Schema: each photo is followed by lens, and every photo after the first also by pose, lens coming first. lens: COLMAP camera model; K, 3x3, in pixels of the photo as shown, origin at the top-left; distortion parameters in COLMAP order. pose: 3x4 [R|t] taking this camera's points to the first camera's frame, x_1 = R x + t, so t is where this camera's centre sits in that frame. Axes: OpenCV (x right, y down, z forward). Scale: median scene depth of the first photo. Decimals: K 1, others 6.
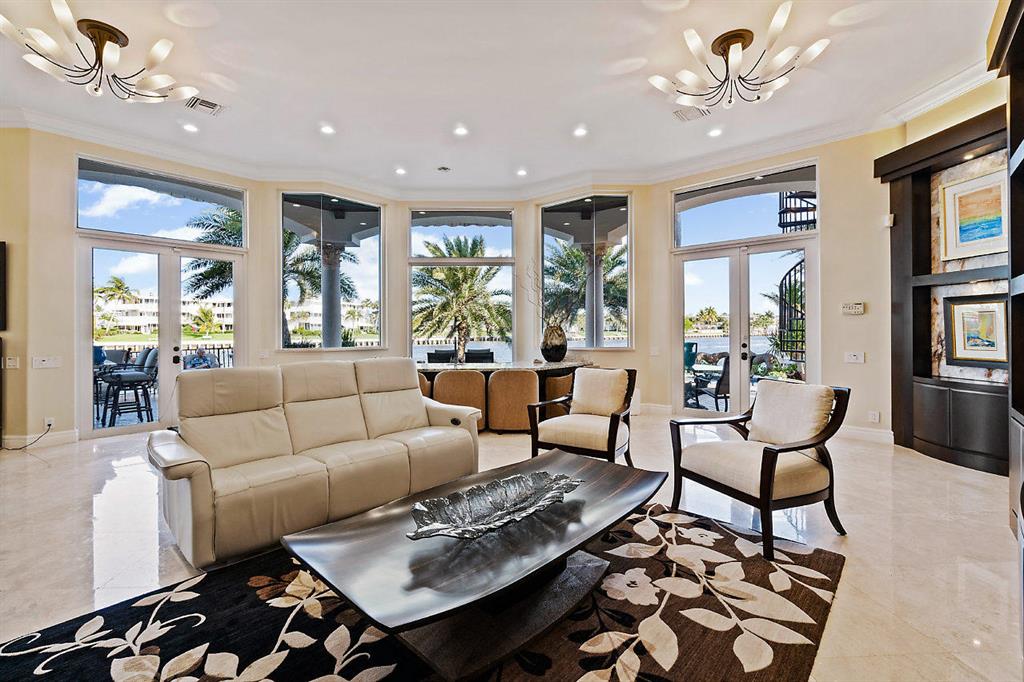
lens RADIAL K [[443.8, 0, 511.9], [0, 443.8, 336.3], [0, 0, 1]] dist [-0.000385, 0.000145]
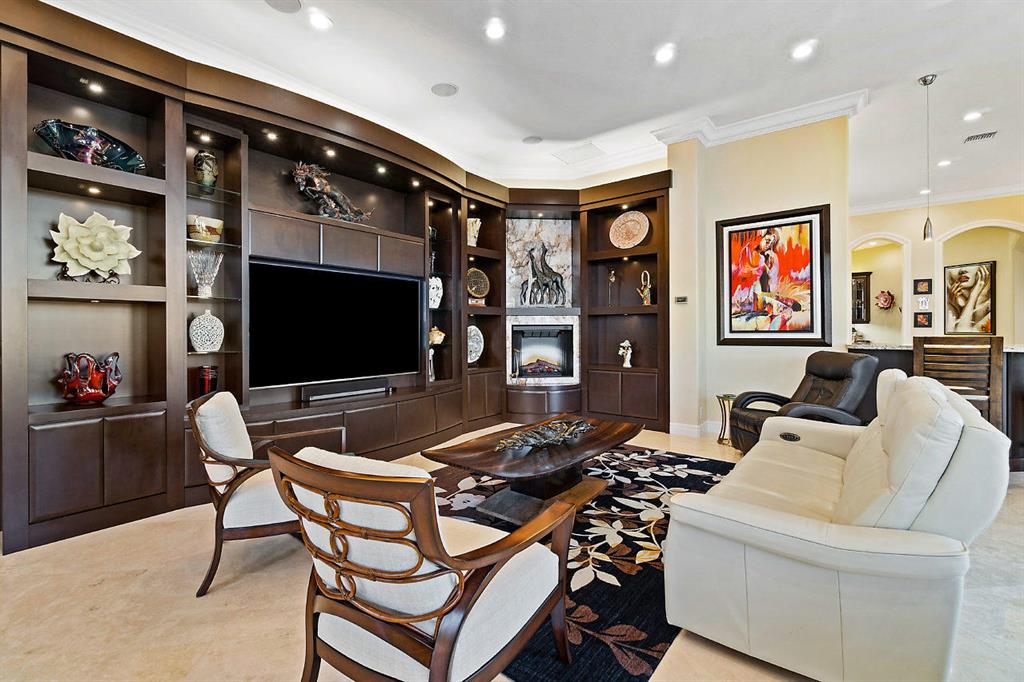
lens RADIAL K [[443.8, 0, 510.5], [0, 443.8, 331.3], [0, 0, 1]] dist [-0.000385, 0.000145]
pose [[-0.997201, 0.009510, -0.074154, 0.271991], [0.009139, 0.999944, 0.005338, -0.016914], [0.074200, 0.004645, -0.997233, 2.955752]]
